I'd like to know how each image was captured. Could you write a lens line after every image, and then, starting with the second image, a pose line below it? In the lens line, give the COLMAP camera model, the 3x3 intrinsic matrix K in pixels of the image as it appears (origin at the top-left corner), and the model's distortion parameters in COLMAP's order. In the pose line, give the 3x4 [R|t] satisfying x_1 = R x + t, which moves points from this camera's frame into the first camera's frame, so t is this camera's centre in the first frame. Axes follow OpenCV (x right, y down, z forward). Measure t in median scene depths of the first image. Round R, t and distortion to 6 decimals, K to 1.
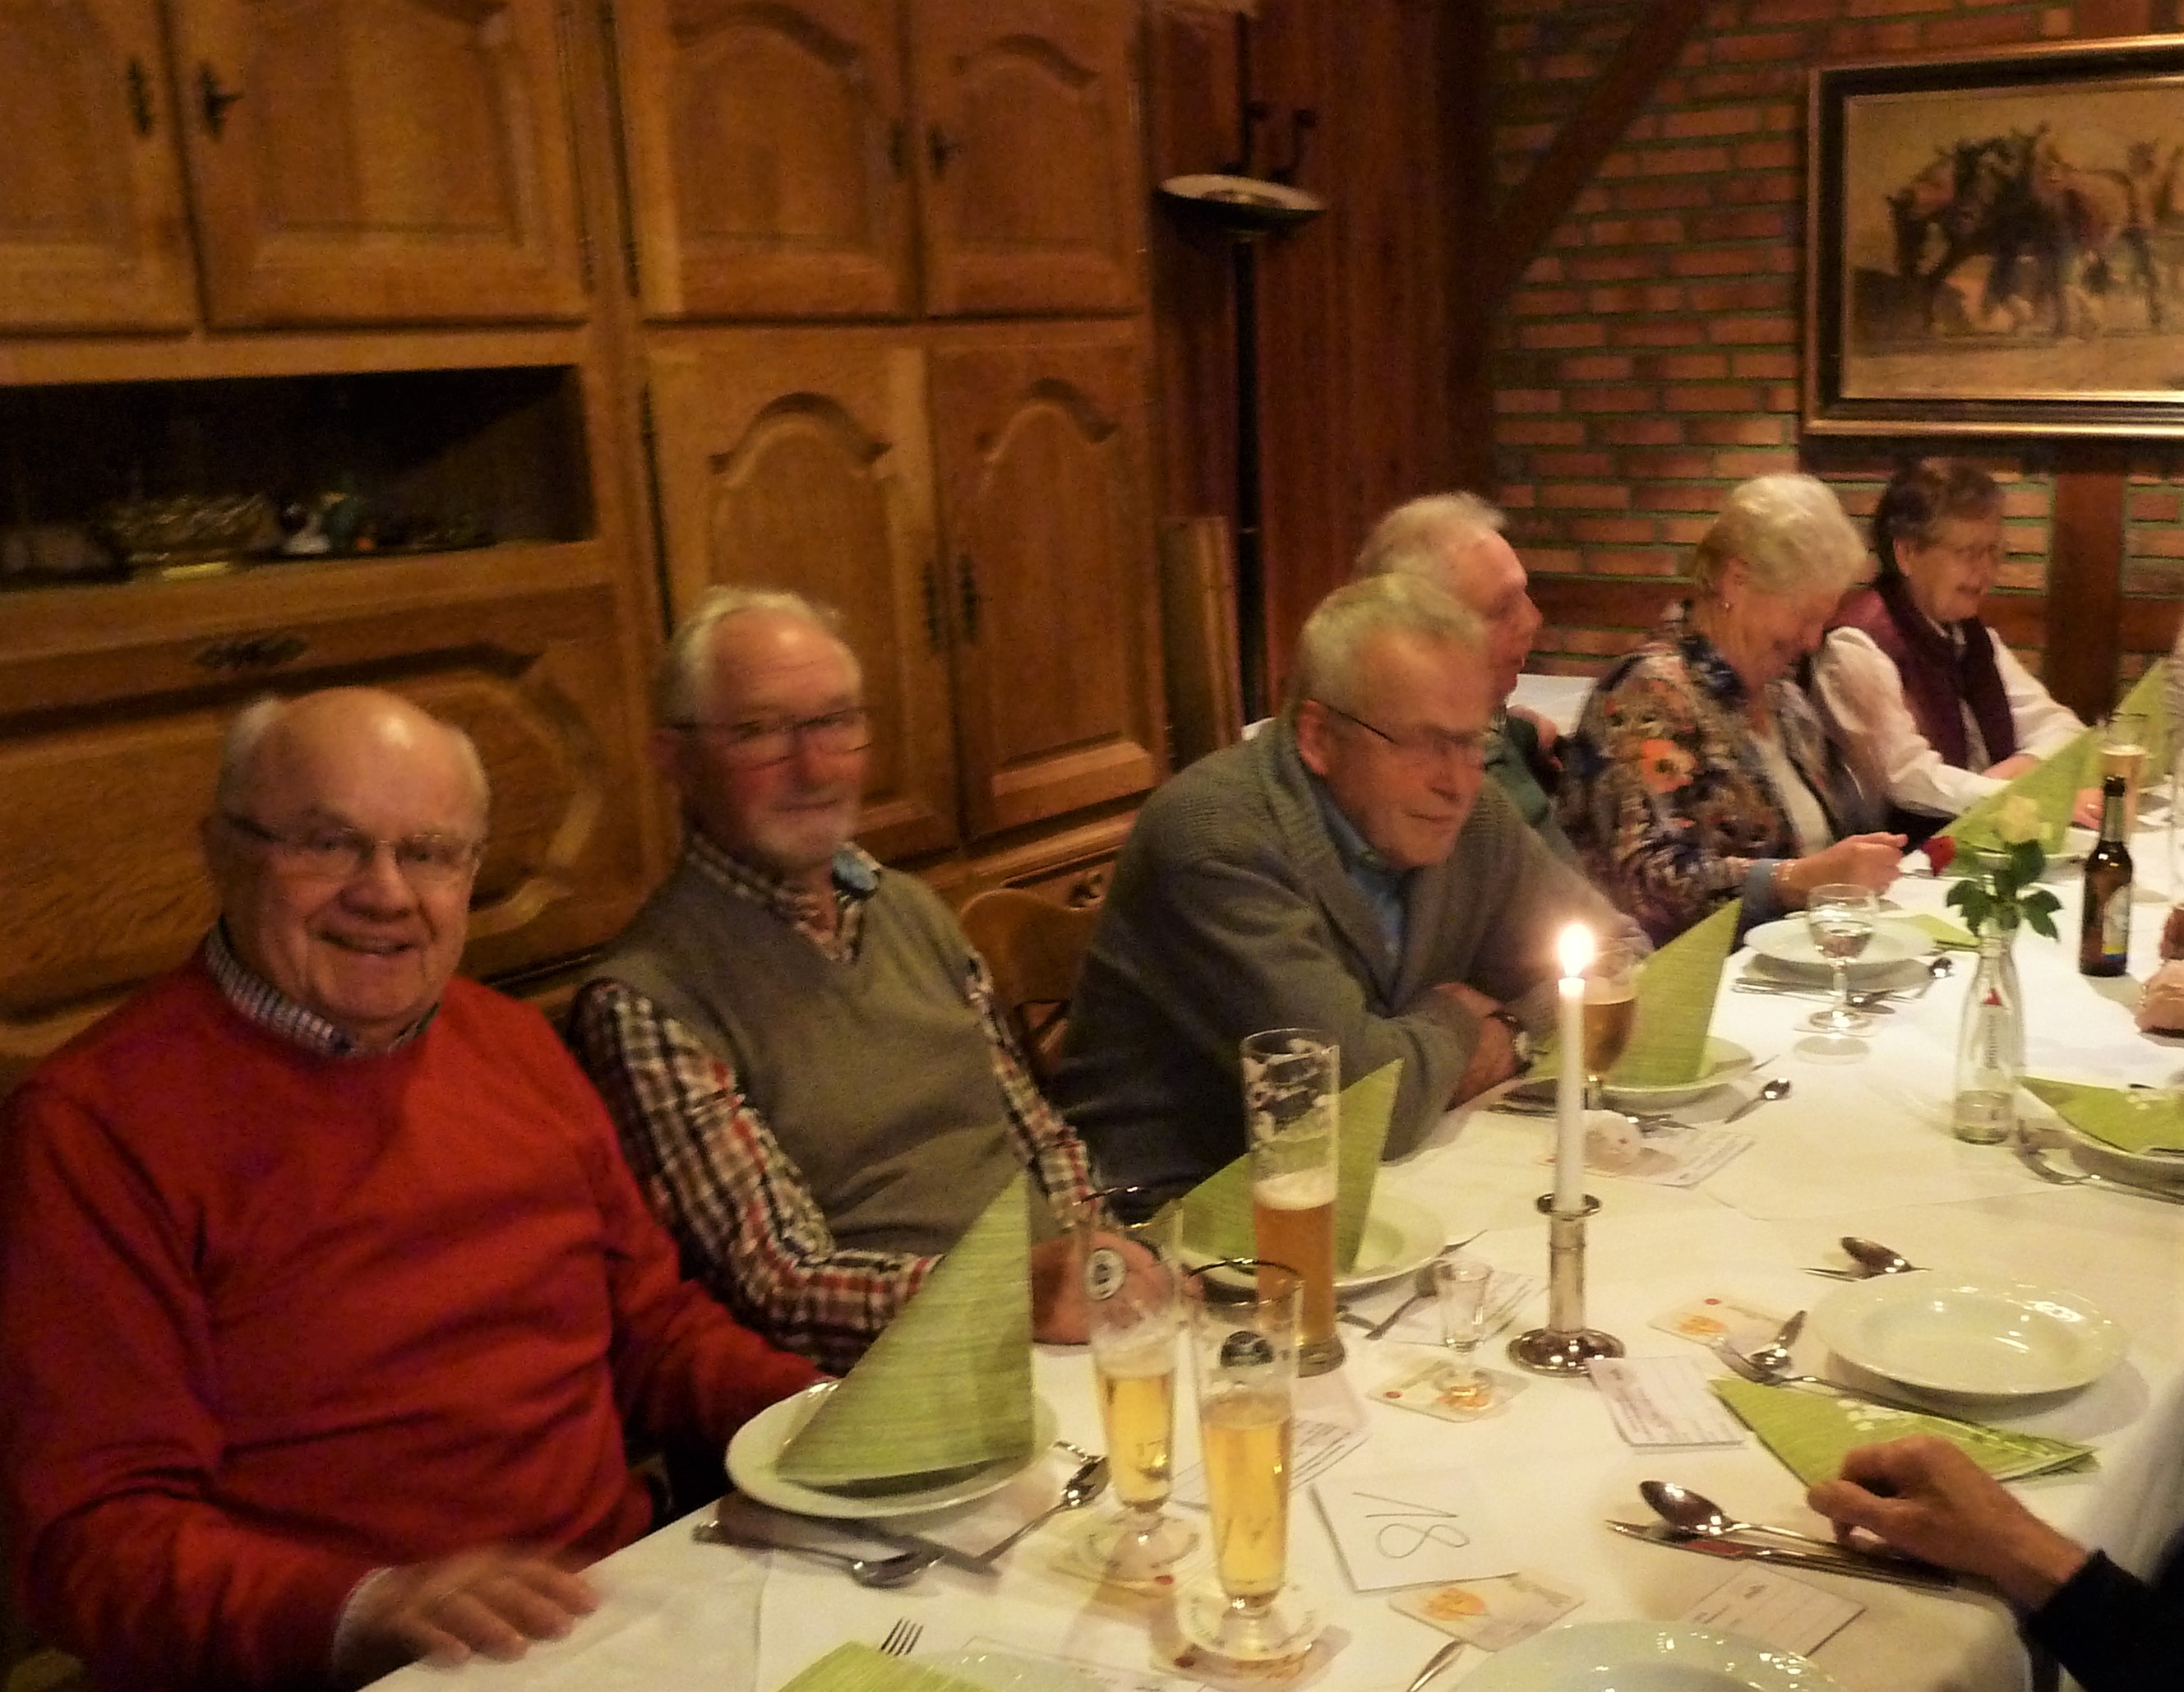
lens RADIAL K [[2187.5, 0, 1092.0], [0, 2187.5, 846.0], [0, 0, 1]] dist [-0.015186, 0.005309]
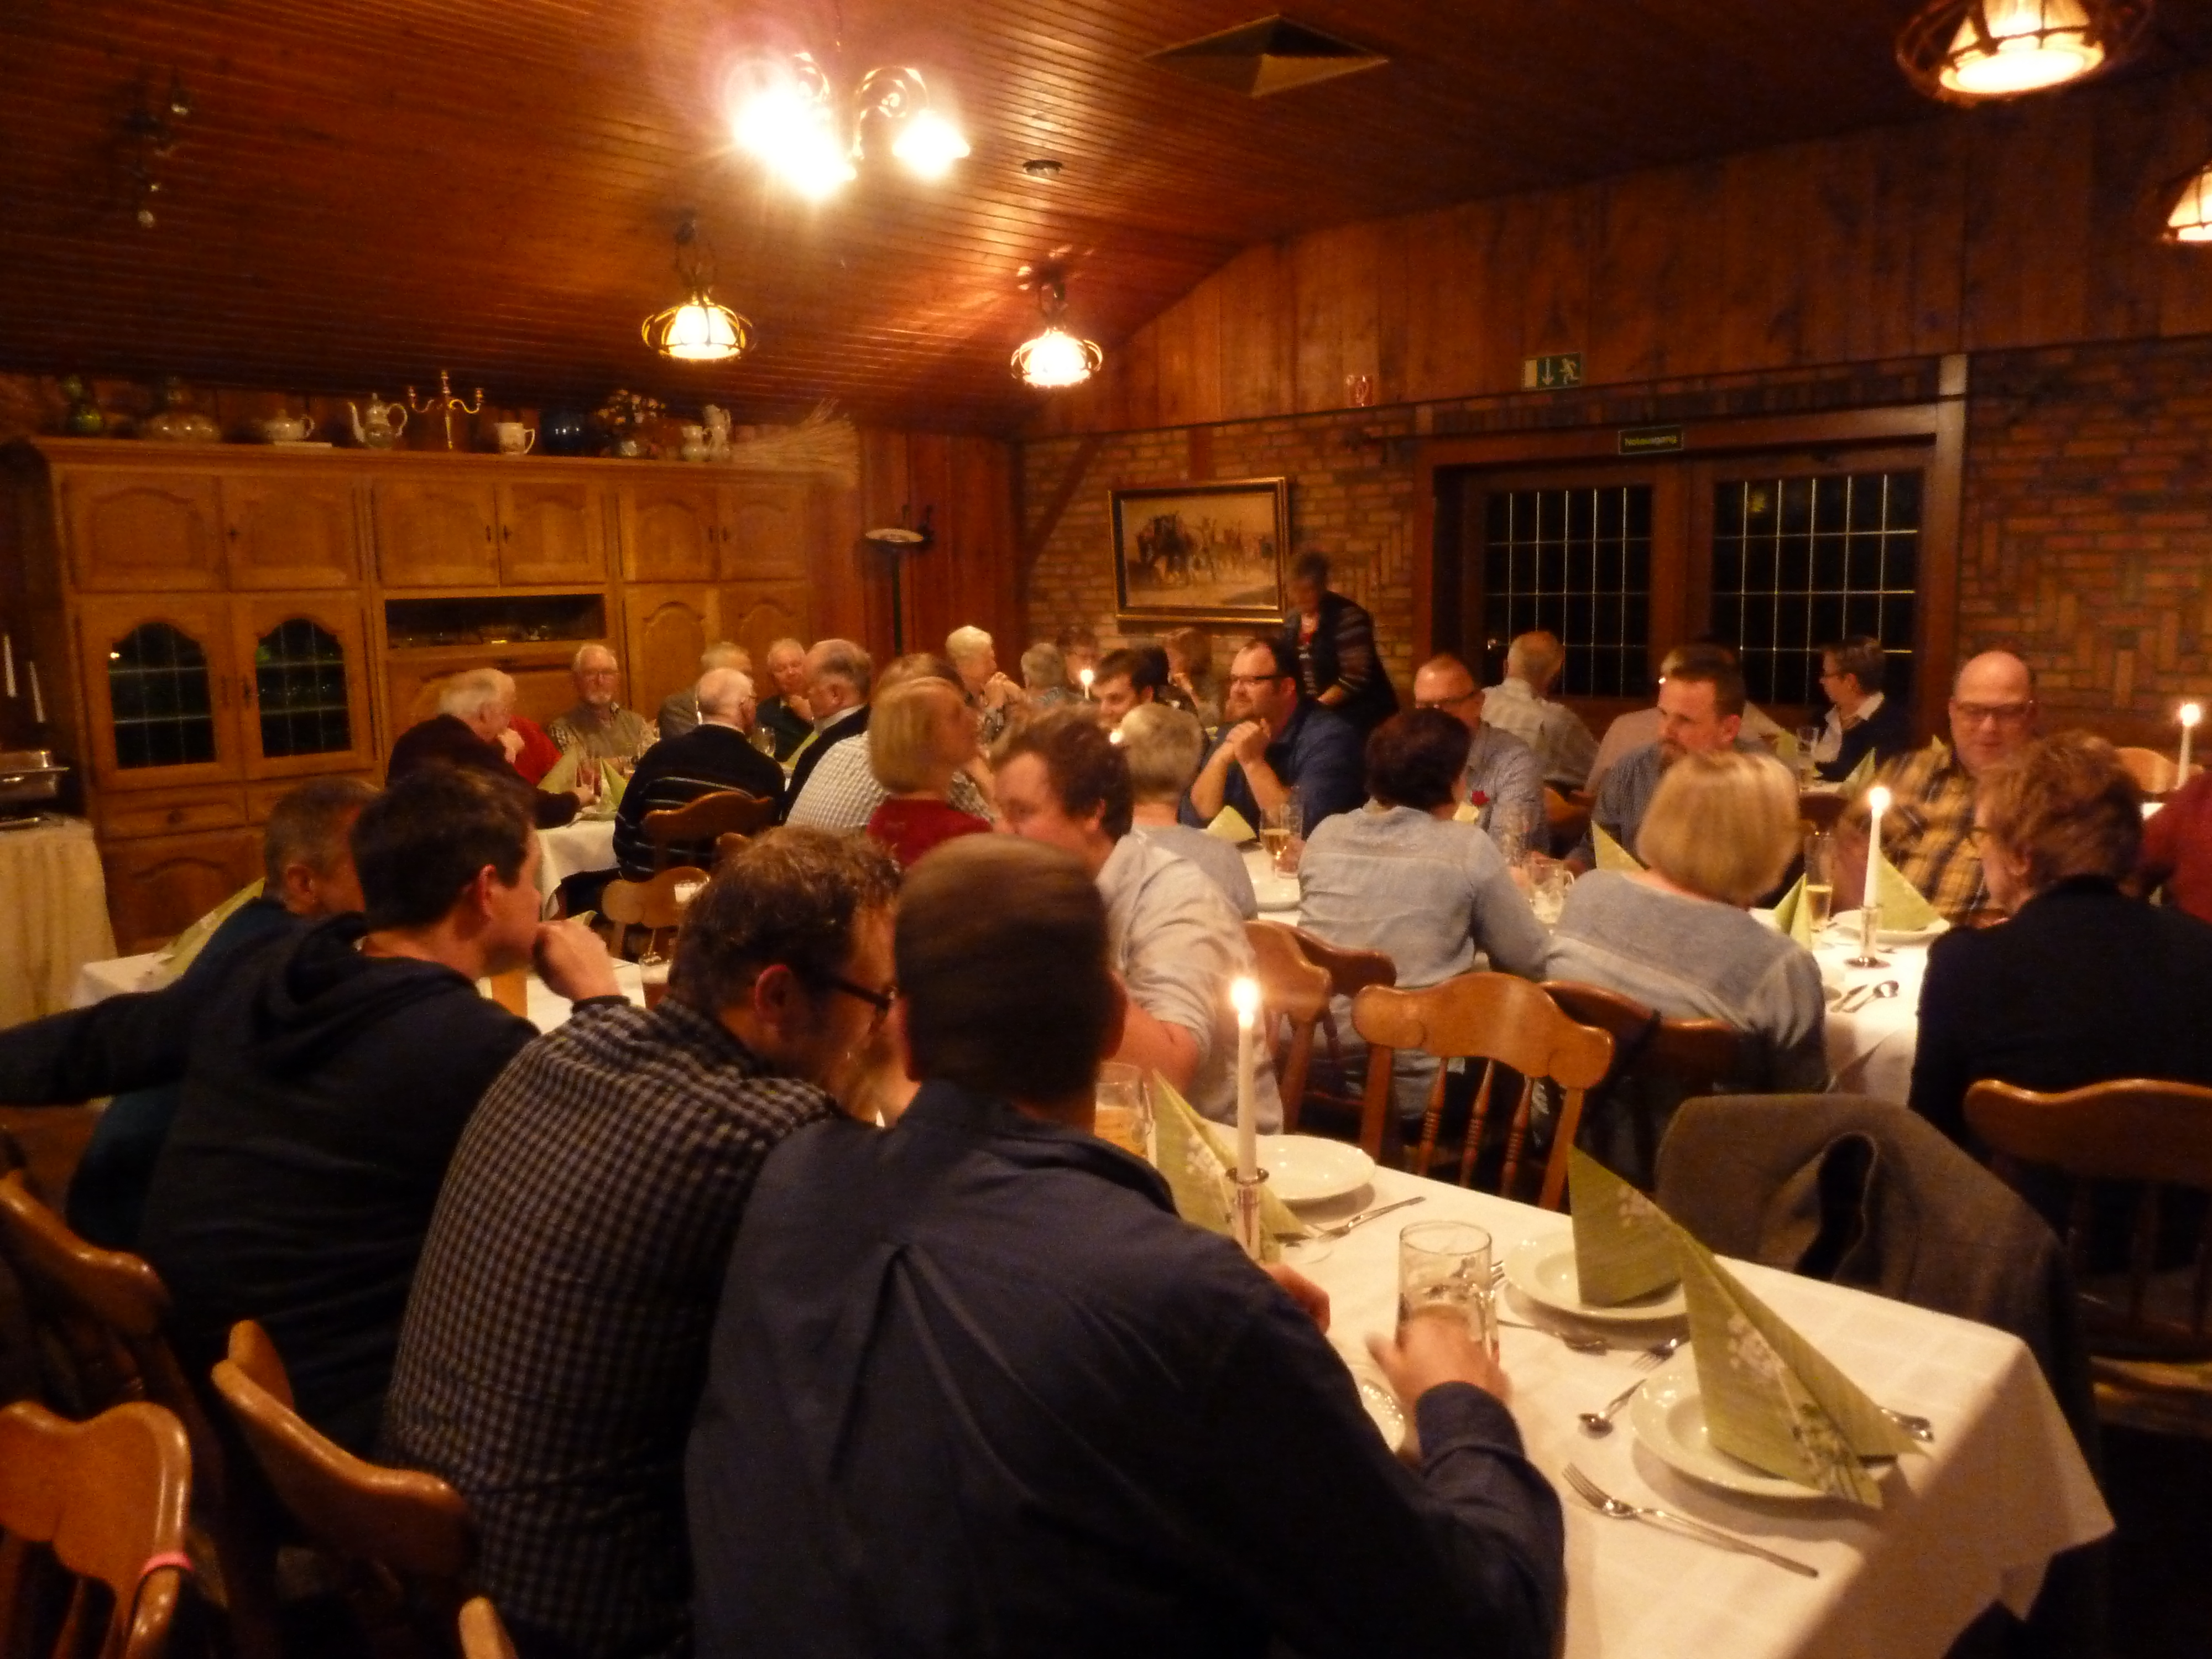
lens RADIAL K [[1657.4, 0, 1147.6], [0, 1657.4, 827.2], [0, 0, 1]] dist [-0.031184, 0.012666]
pose [[0.978339, 0.038946, -0.203314, 0.836177], [-0.053041, 0.996517, -0.064341, 0.209453], [0.200100, 0.073731, 0.976997, -1.039268]]
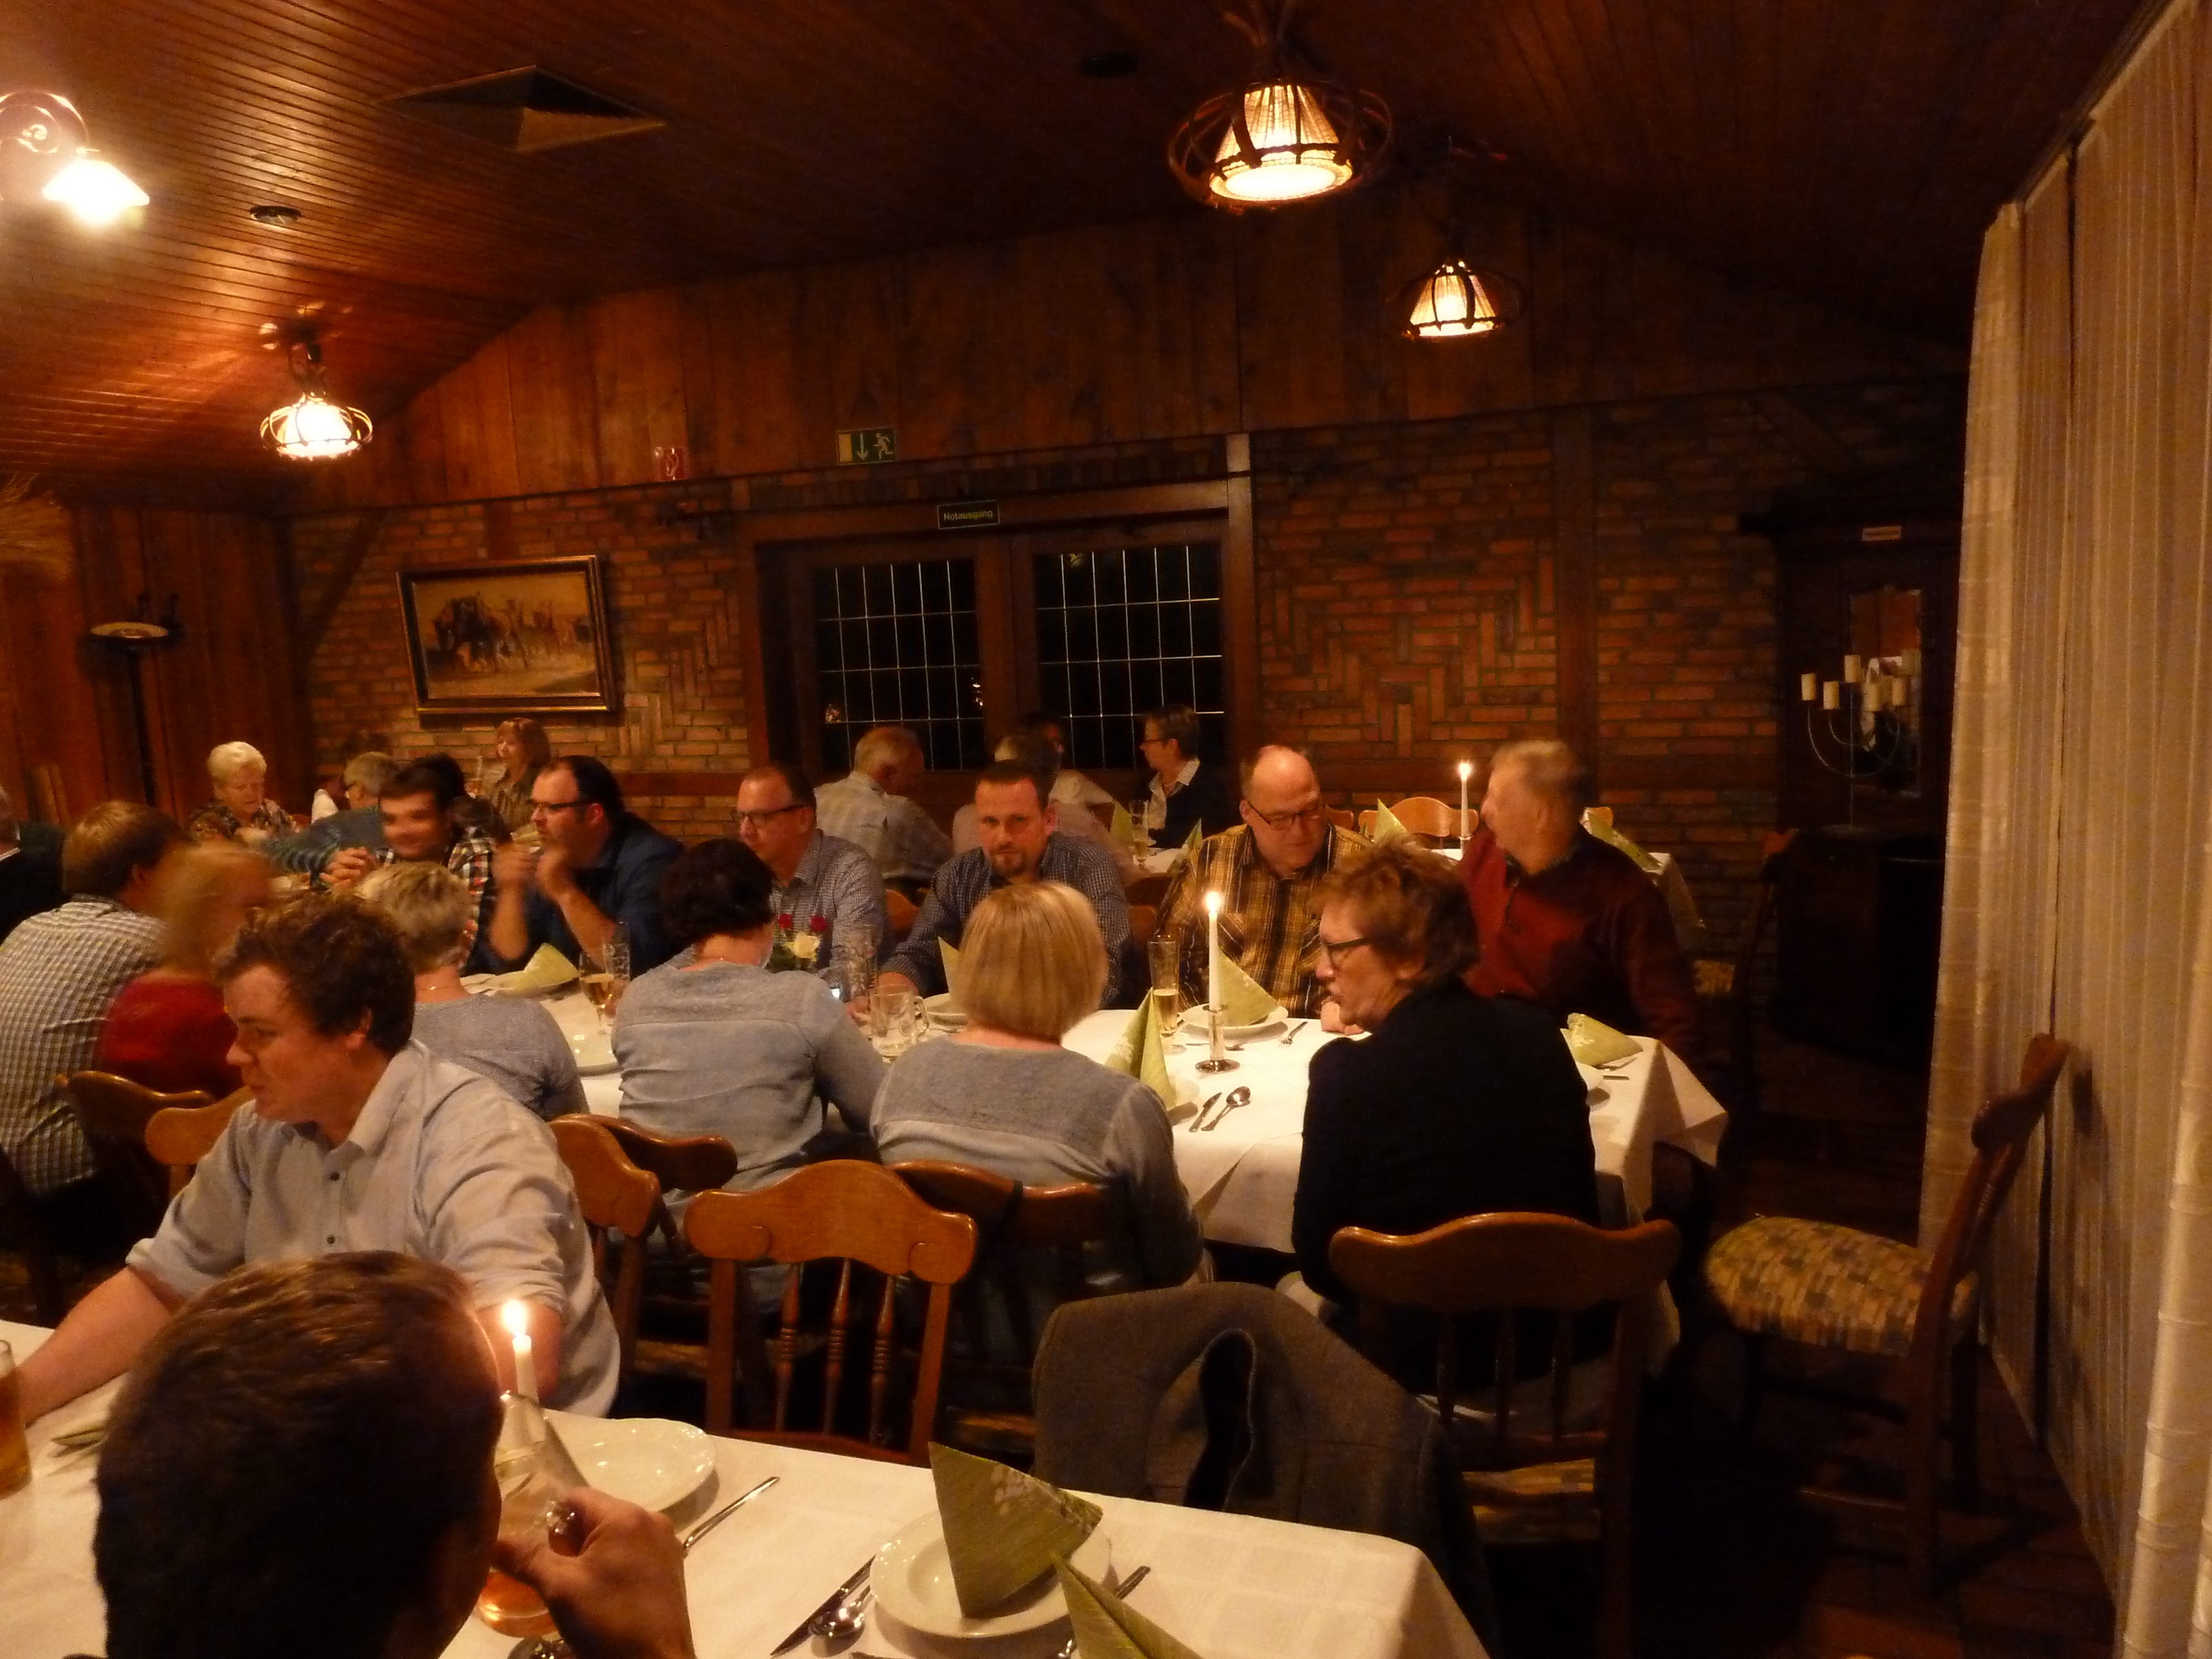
lens RADIAL K [[1632.0, 0, 1106.0], [0, 1632.0, 829.5], [0, 0, 1]] dist [-0.009727, 0.009111]
pose [[0.987153, -0.045986, 0.153019, 0.849417], [0.059739, 0.994457, -0.086530, 0.154484], [-0.148192, 0.094559, 0.984428, -0.960473]]
